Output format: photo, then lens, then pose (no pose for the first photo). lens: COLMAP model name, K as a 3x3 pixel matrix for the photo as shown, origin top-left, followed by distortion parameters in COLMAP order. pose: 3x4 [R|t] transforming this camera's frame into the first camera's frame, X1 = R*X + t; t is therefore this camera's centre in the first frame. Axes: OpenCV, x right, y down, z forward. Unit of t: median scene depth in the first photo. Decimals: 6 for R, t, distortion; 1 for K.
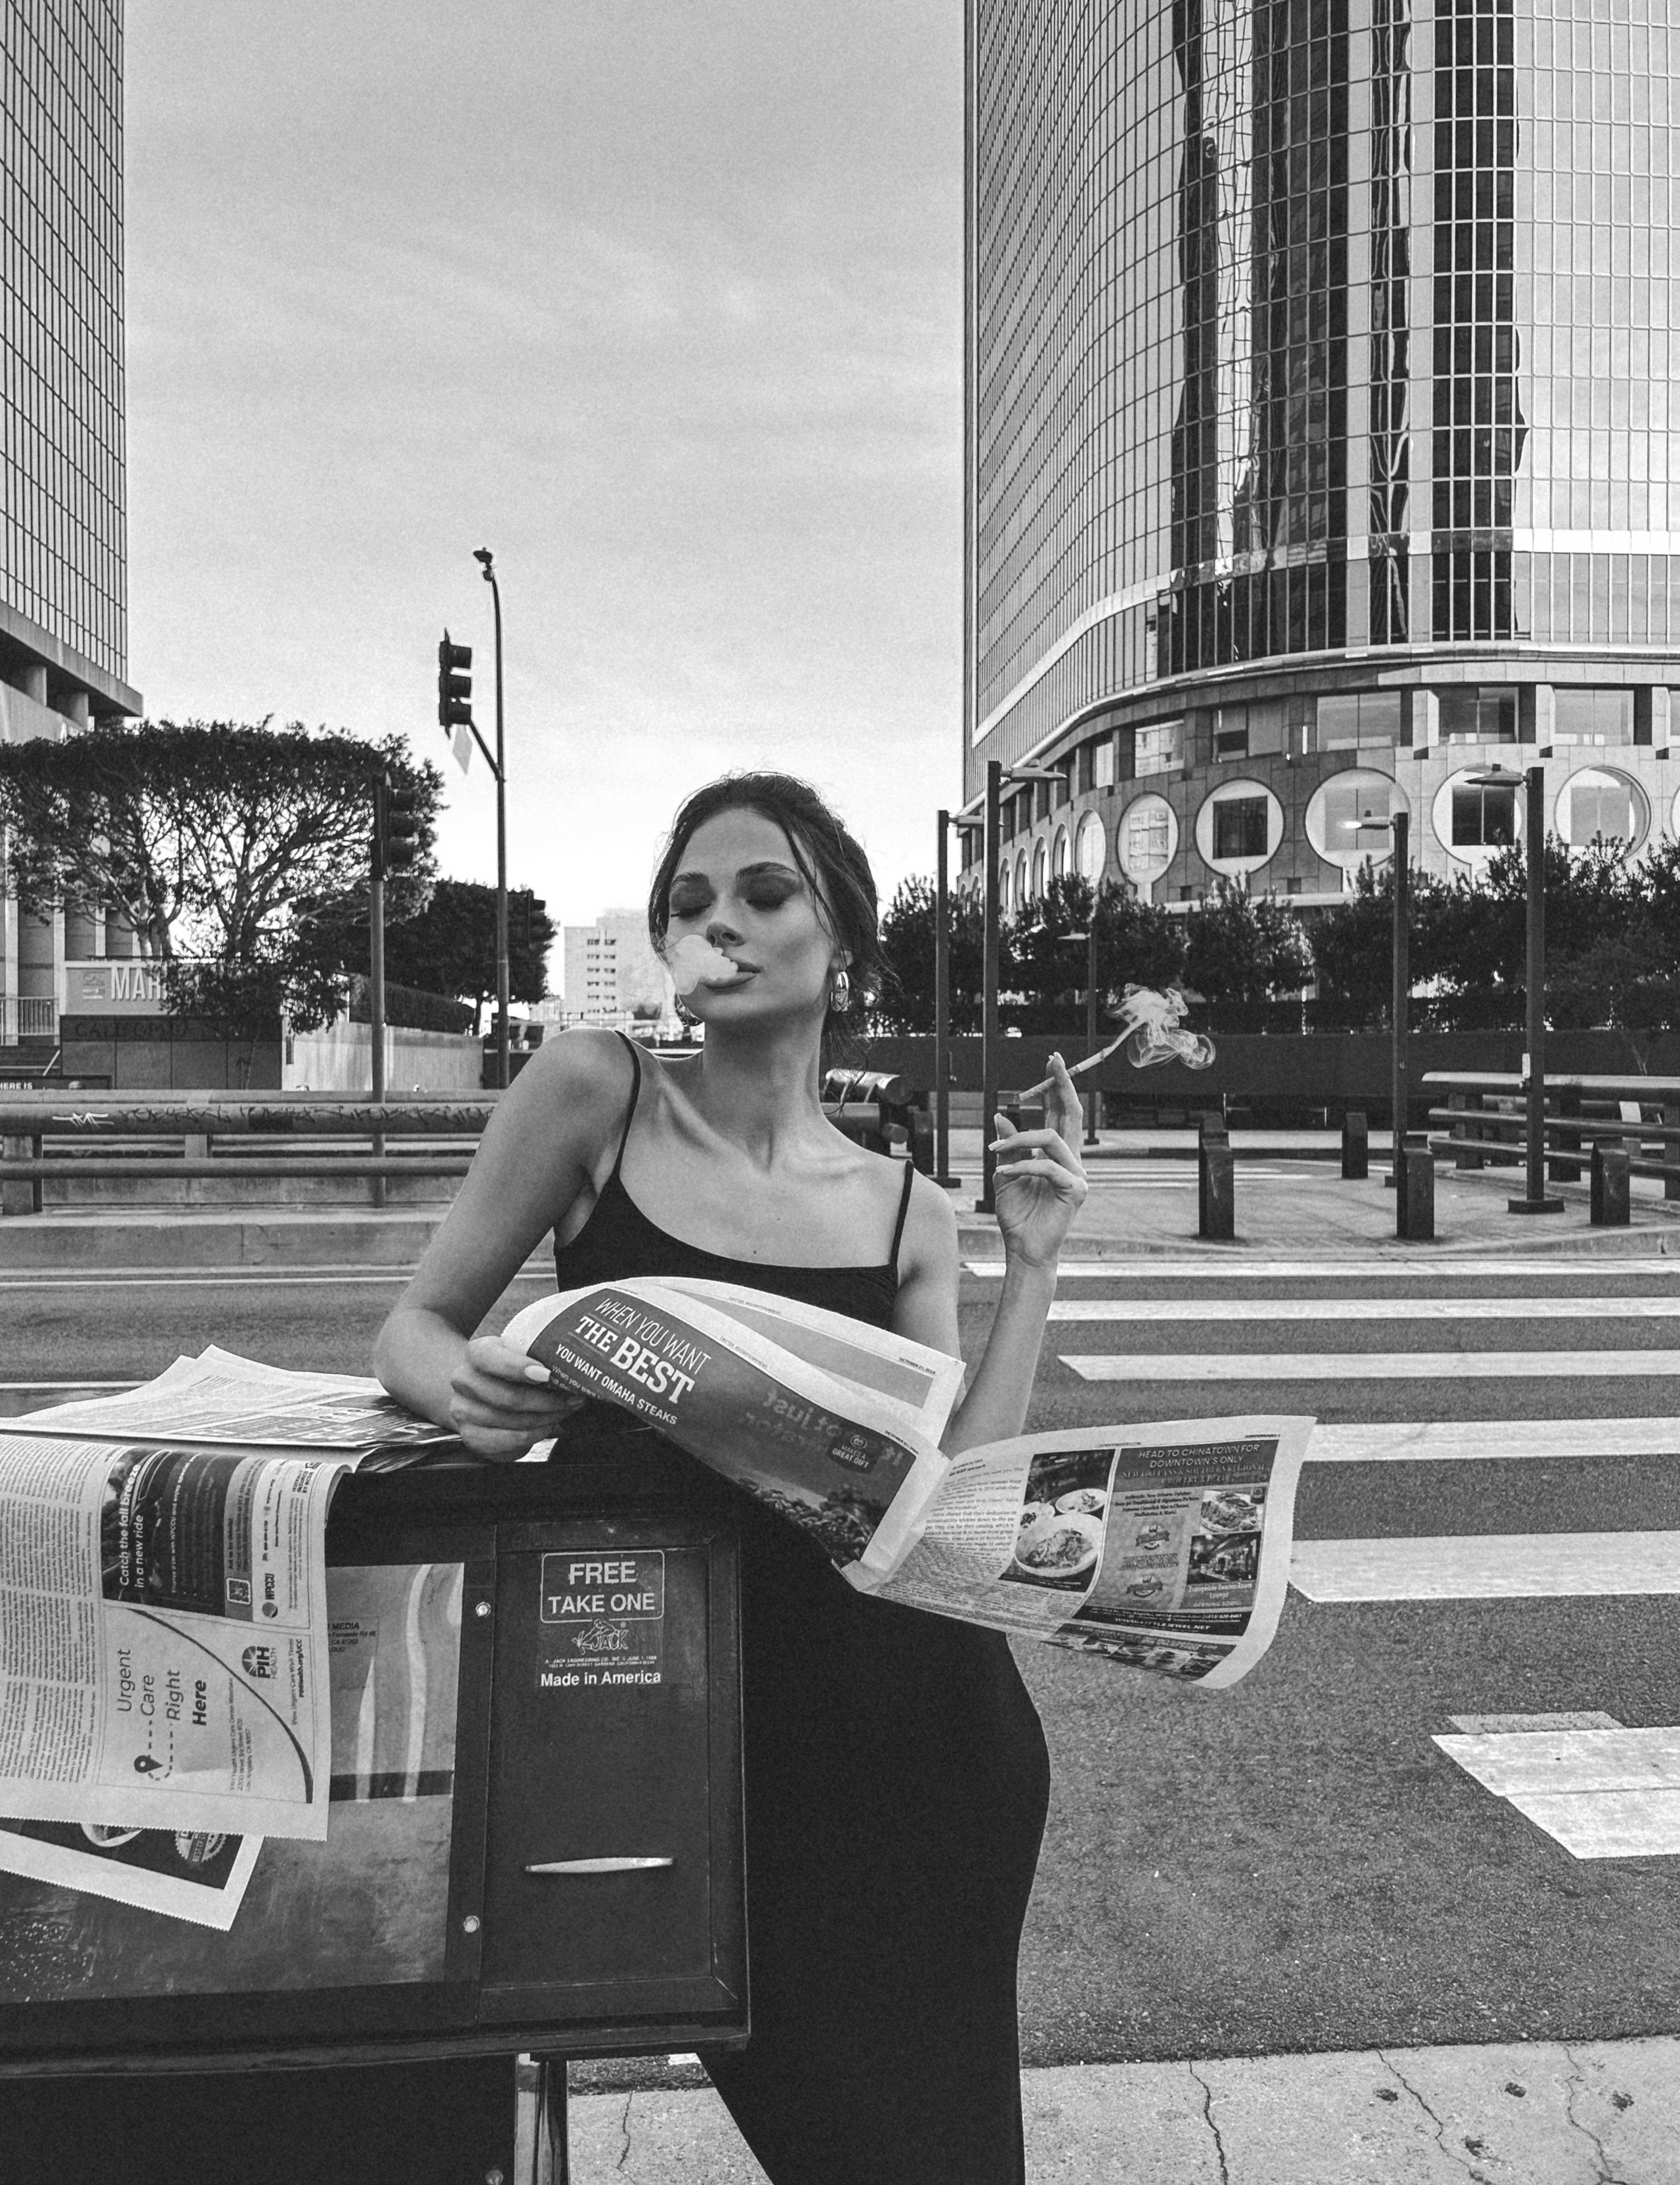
lens RADIAL K [[1733.2, 0, 840.0], [0, 1733.2, 1092.5], [0, 0, 1]] dist [0.076054, -0.115317]
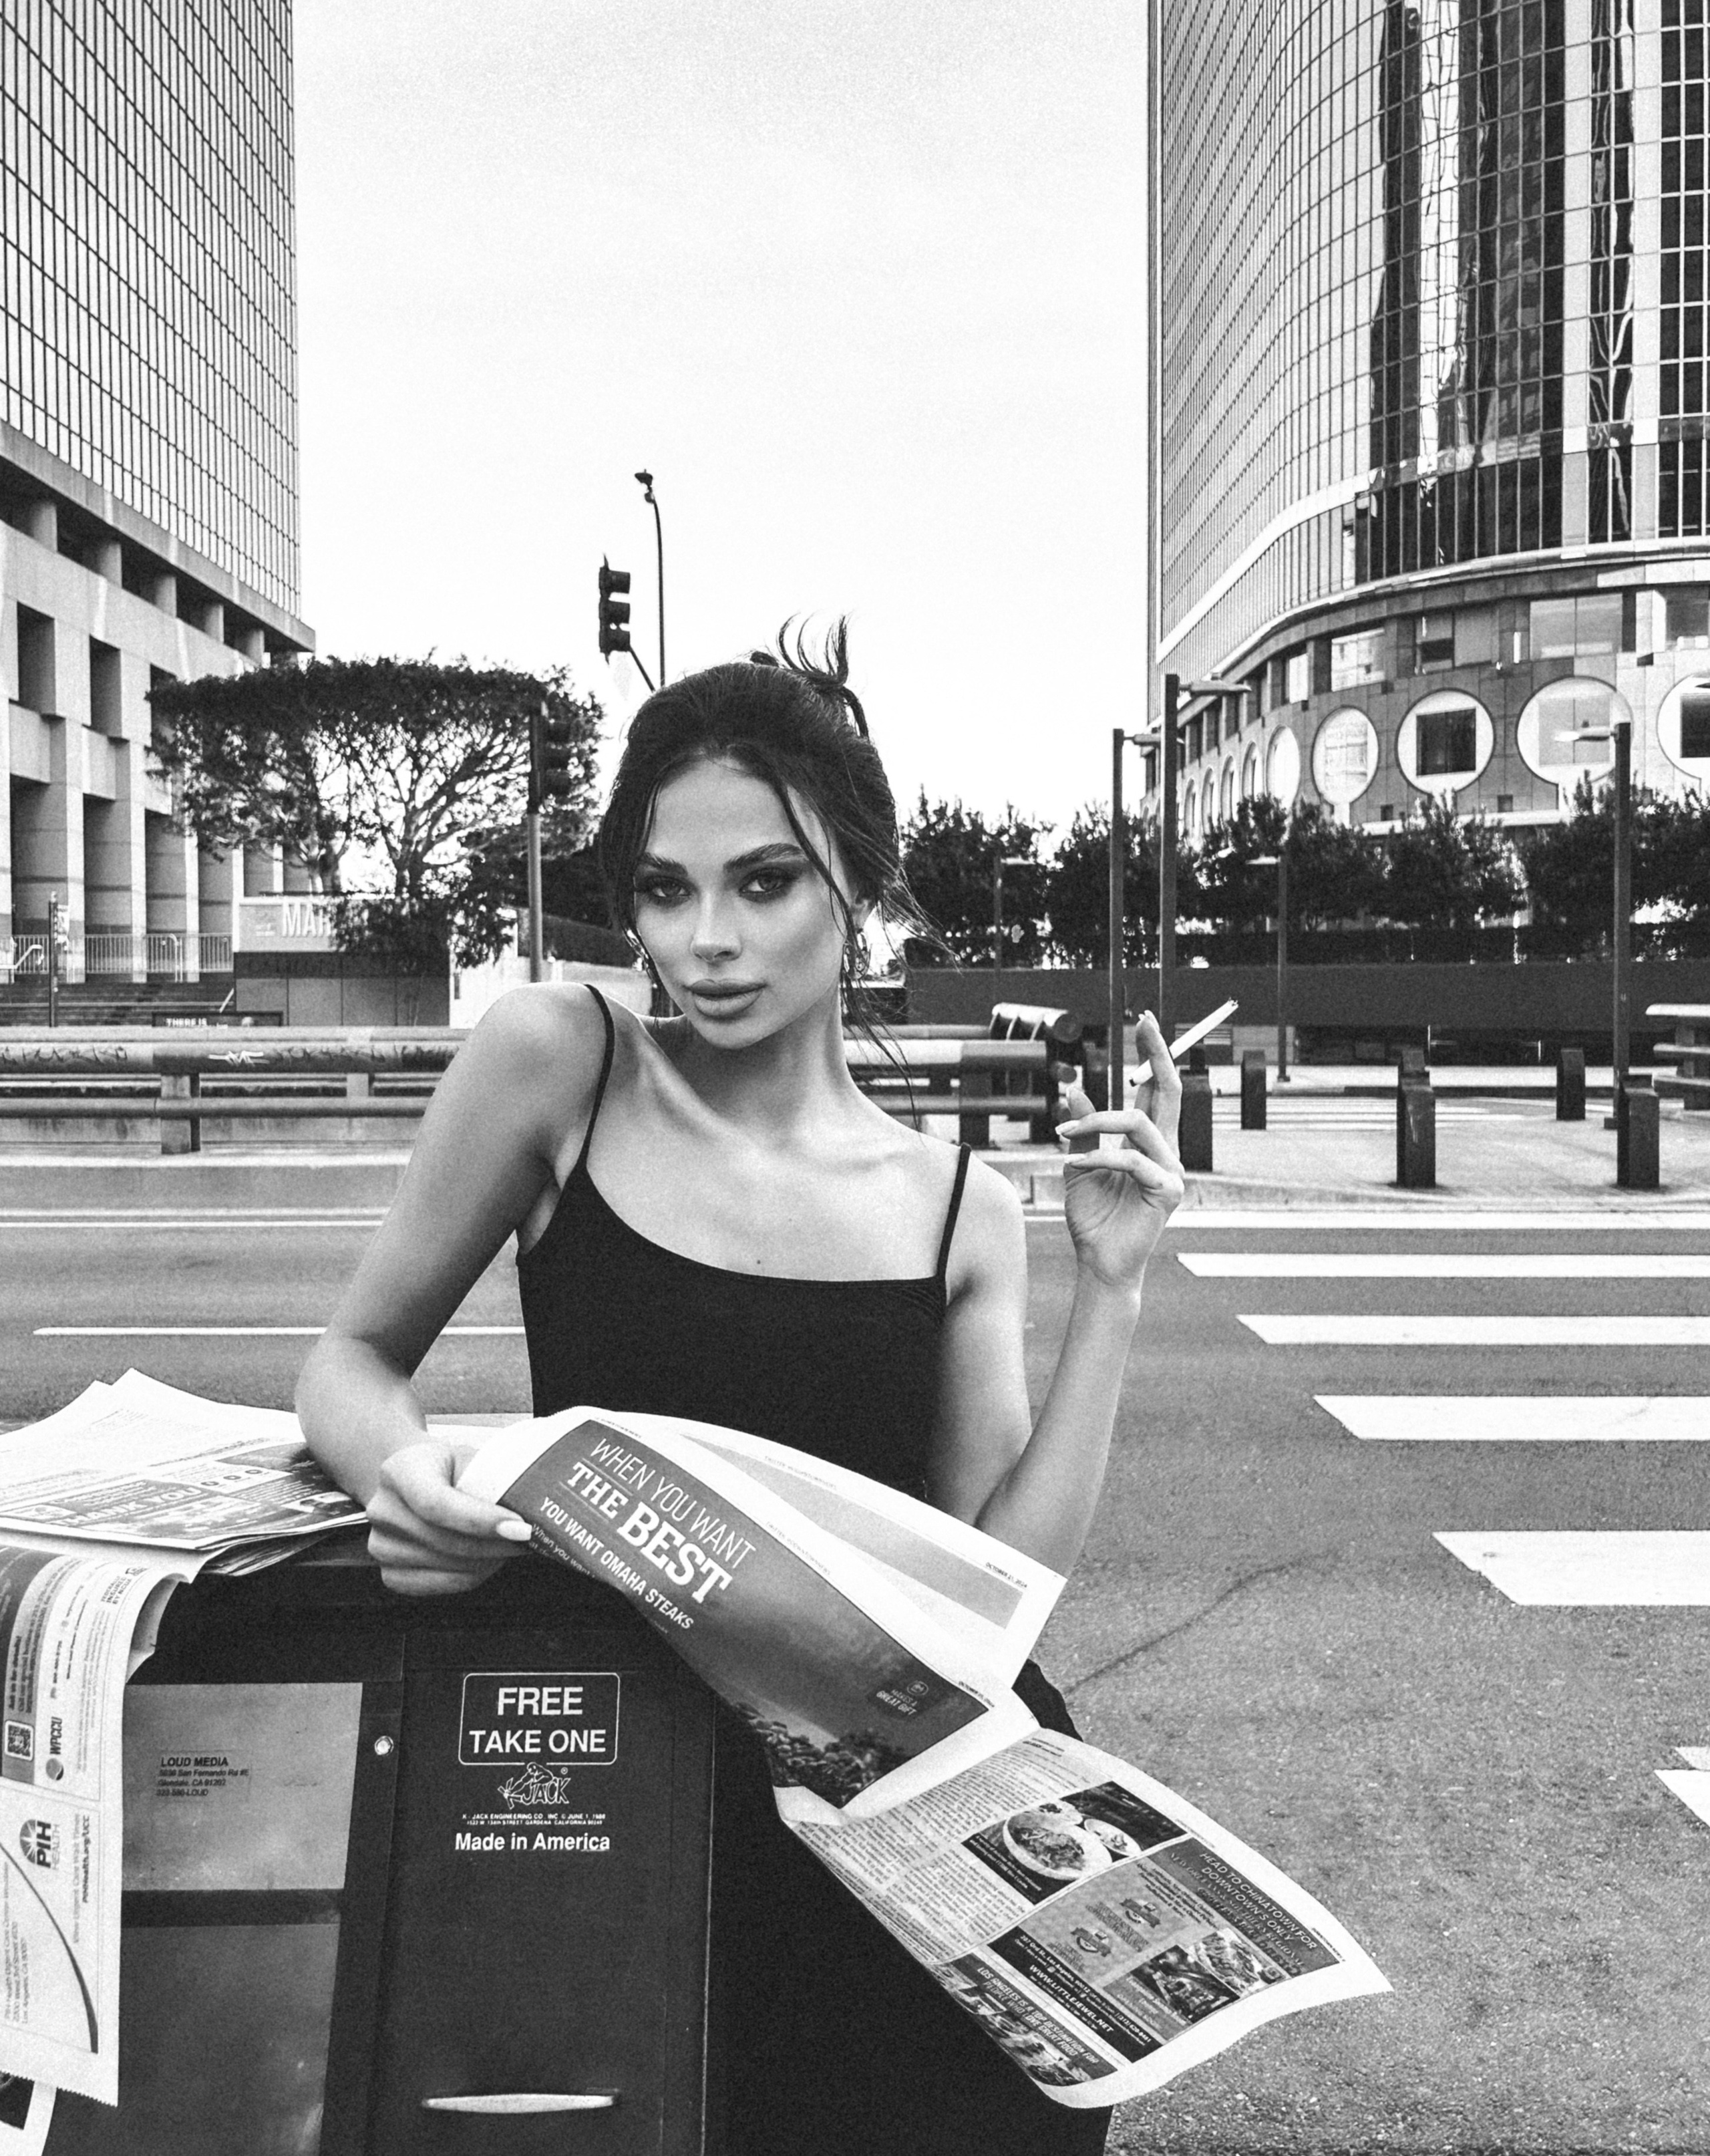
lens RADIAL K [[1791.4, 0, 836.6], [0, 1791.4, 1053.1], [0, 0, 1]] dist [0.007975, 0.008681]
pose [[0.994846, -0.001012, -0.101390, 0.002886], [0.002549, 0.999884, 0.015031, -0.000769], [0.101363, -0.015212, 0.994733, 0.009343]]
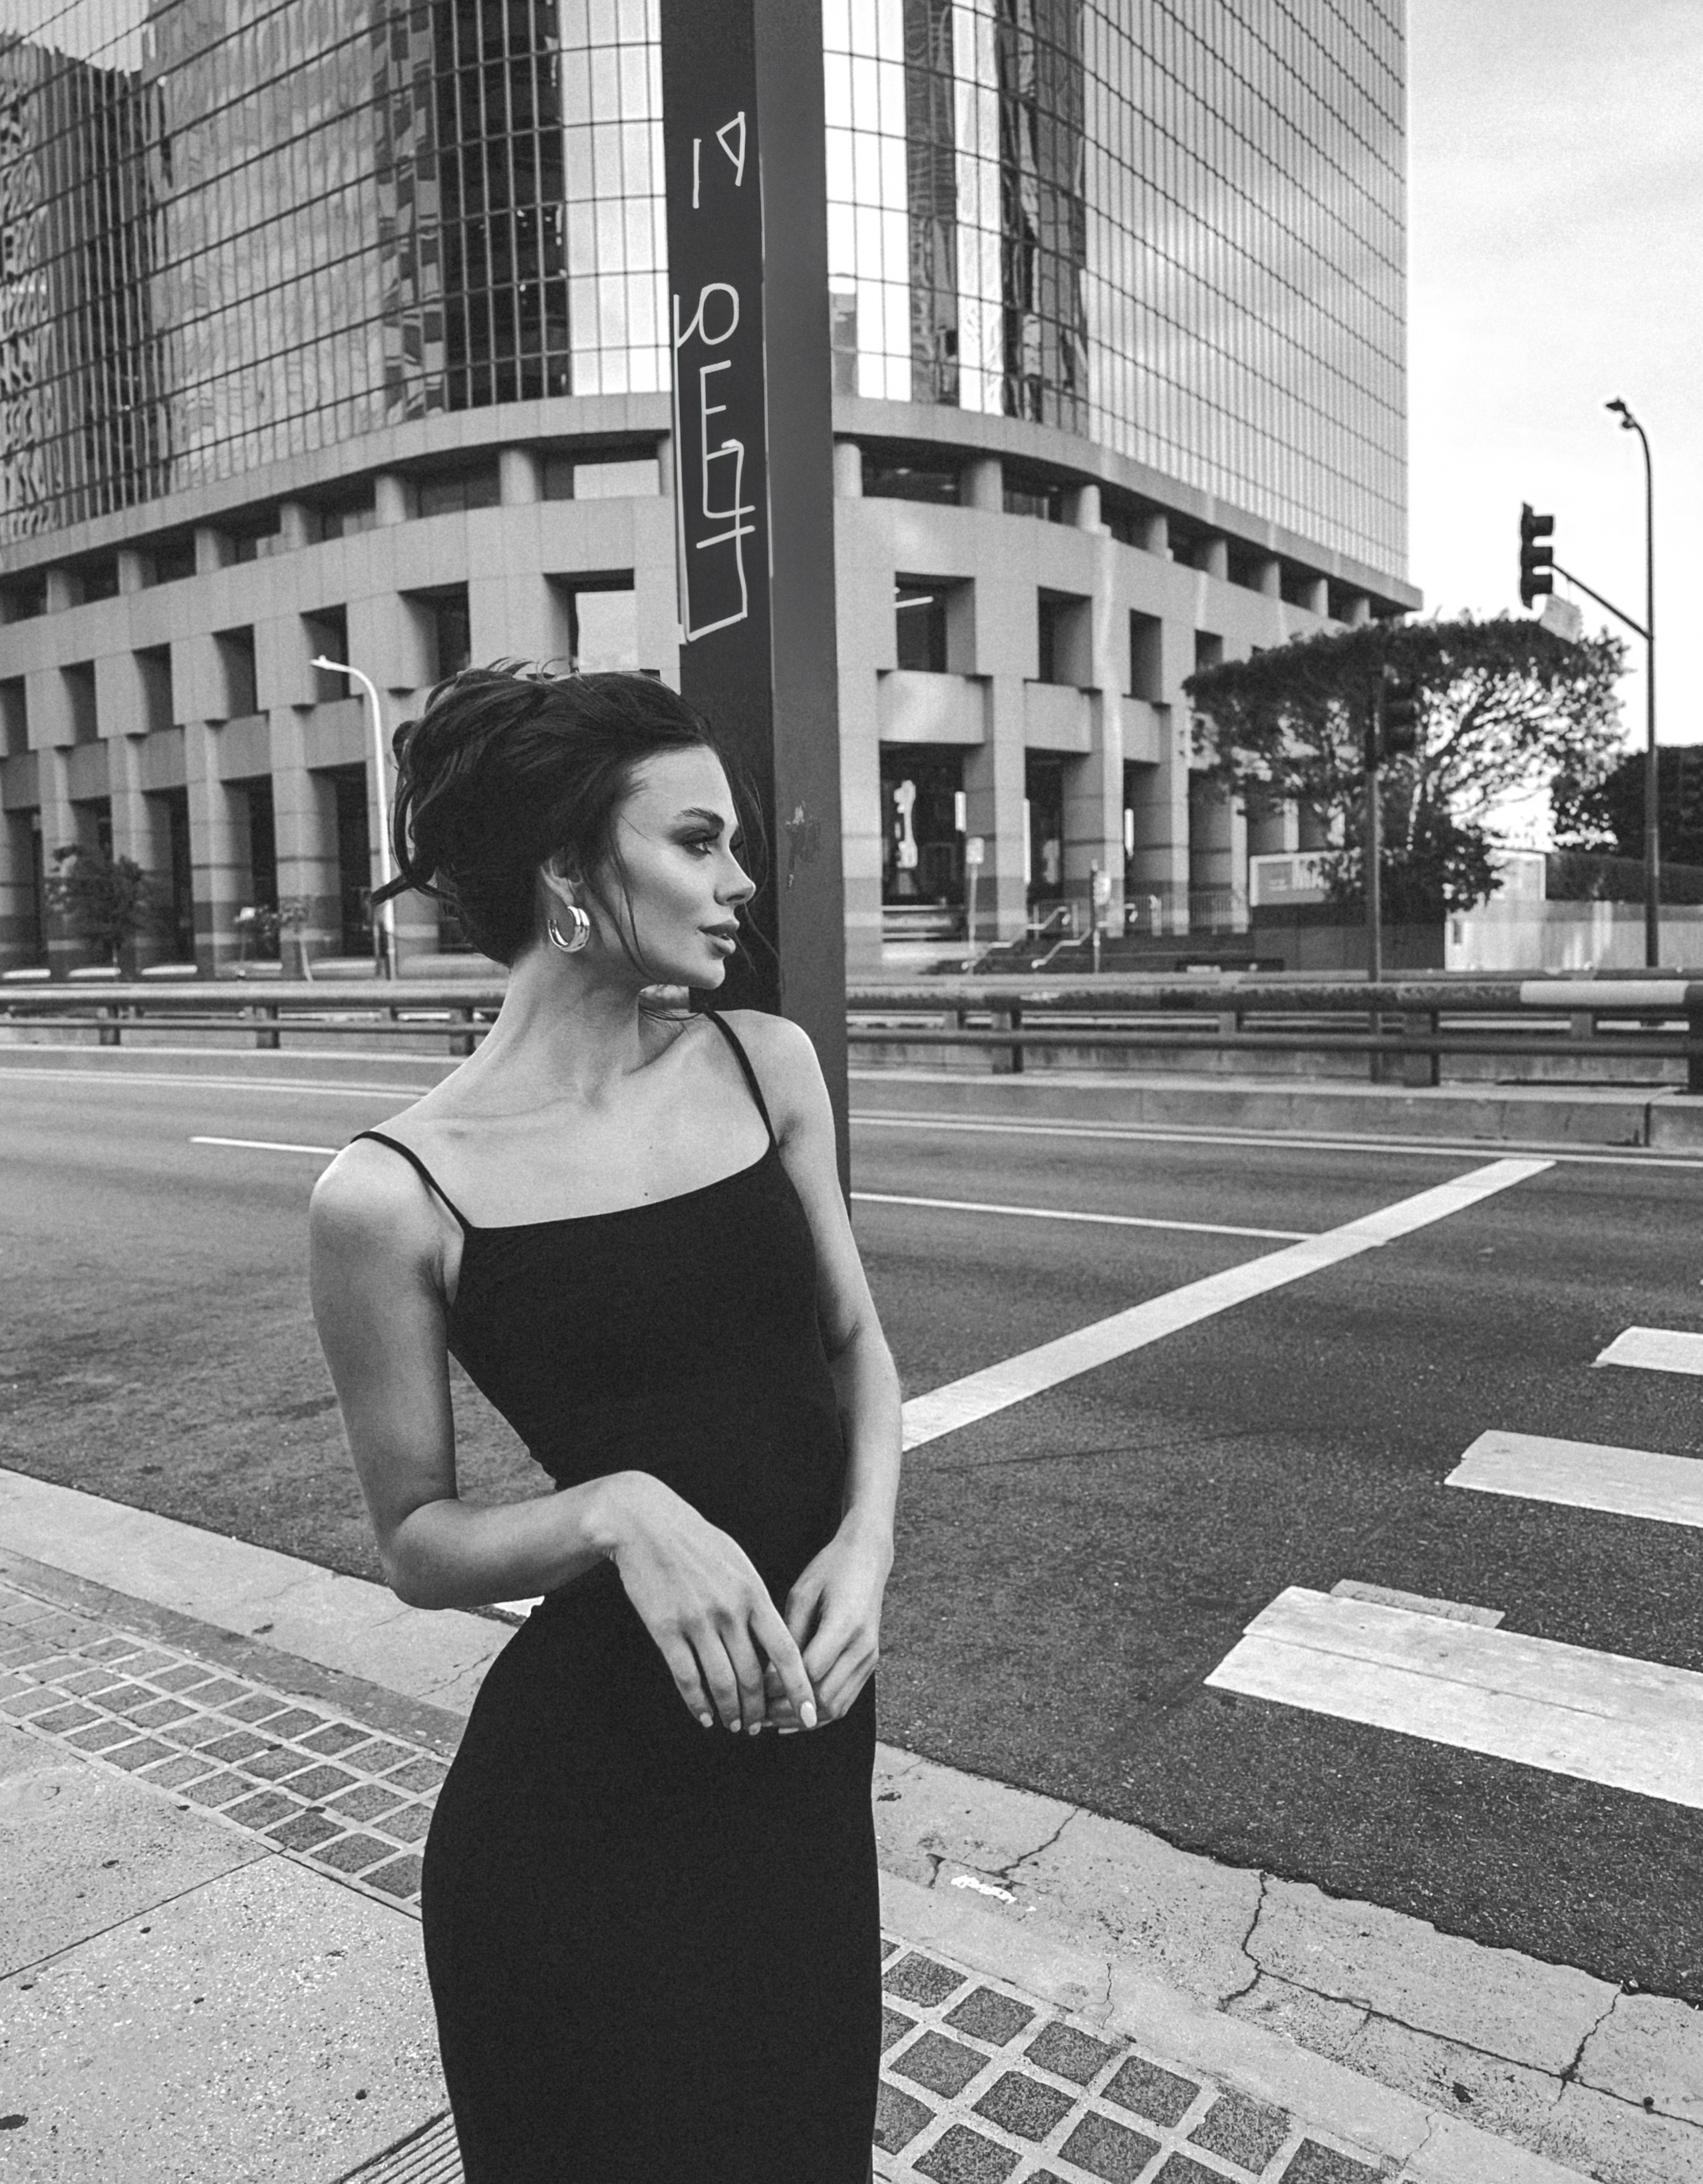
lens RADIAL K [[1710.6, 0, 851.5], [0, 1710.6, 1092.0], [0, 0, 1]] dist [0.002165, -0.007492]
pose [[0.735988, 0.036978, -0.675984, 0.108608], [0.010284, 0.997781, 0.065778, 0.000337], [0.676917, -0.055364, 0.733975, 0.011627]]
